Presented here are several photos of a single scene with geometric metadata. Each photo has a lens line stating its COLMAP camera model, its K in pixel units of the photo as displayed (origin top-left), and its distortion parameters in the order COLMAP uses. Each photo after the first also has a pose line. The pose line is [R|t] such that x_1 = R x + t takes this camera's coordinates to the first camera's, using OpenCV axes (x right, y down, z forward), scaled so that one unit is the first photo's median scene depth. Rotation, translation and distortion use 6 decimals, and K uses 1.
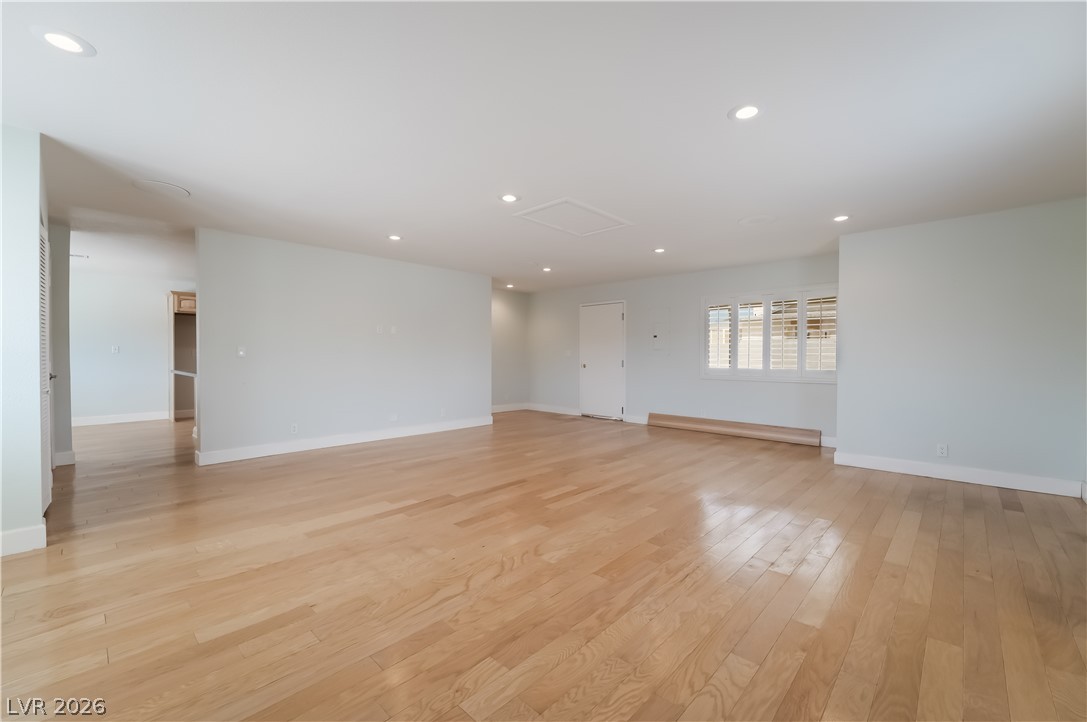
lens RADIAL K [[438.2, 0, 545.6], [0, 438.2, 358.4], [0, 0, 1]] dist [-0.001588, -0.000290]
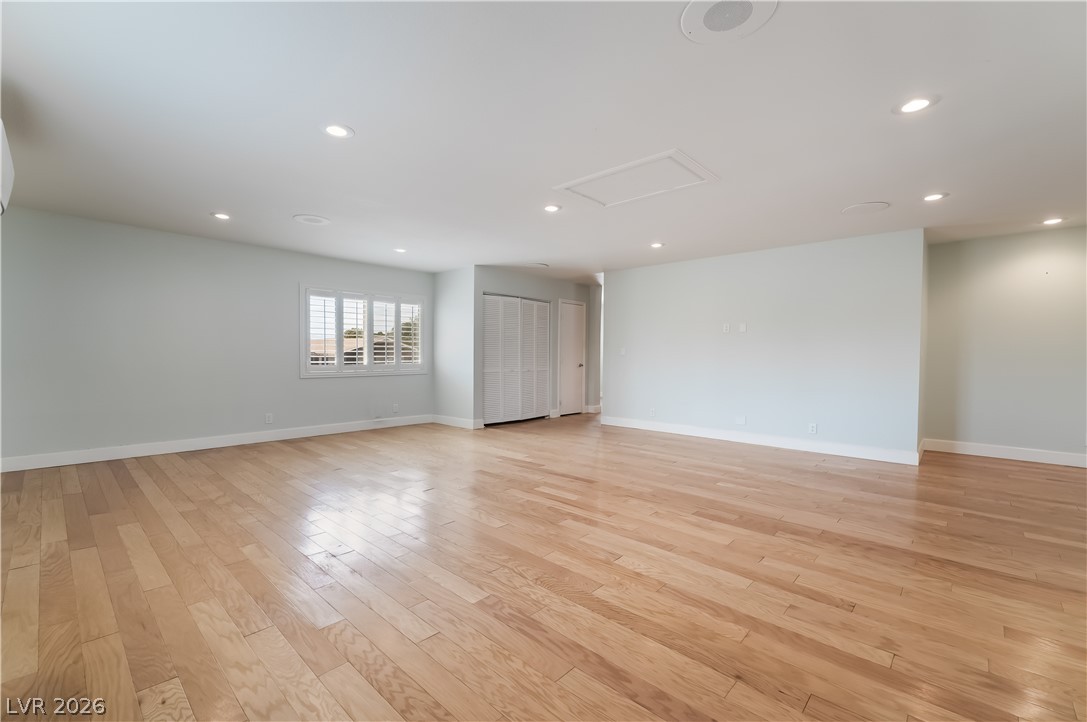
lens RADIAL K [[438.2, 0, 545.3], [0, 438.2, 358.7], [0, 0, 1]] dist [-0.001588, -0.000290]
pose [[0.043472, 0.007889, -0.999024, 1.013101], [-0.011059, 0.999911, 0.007415, -0.000730], [0.998993, 0.010726, 0.043555, 0.941604]]
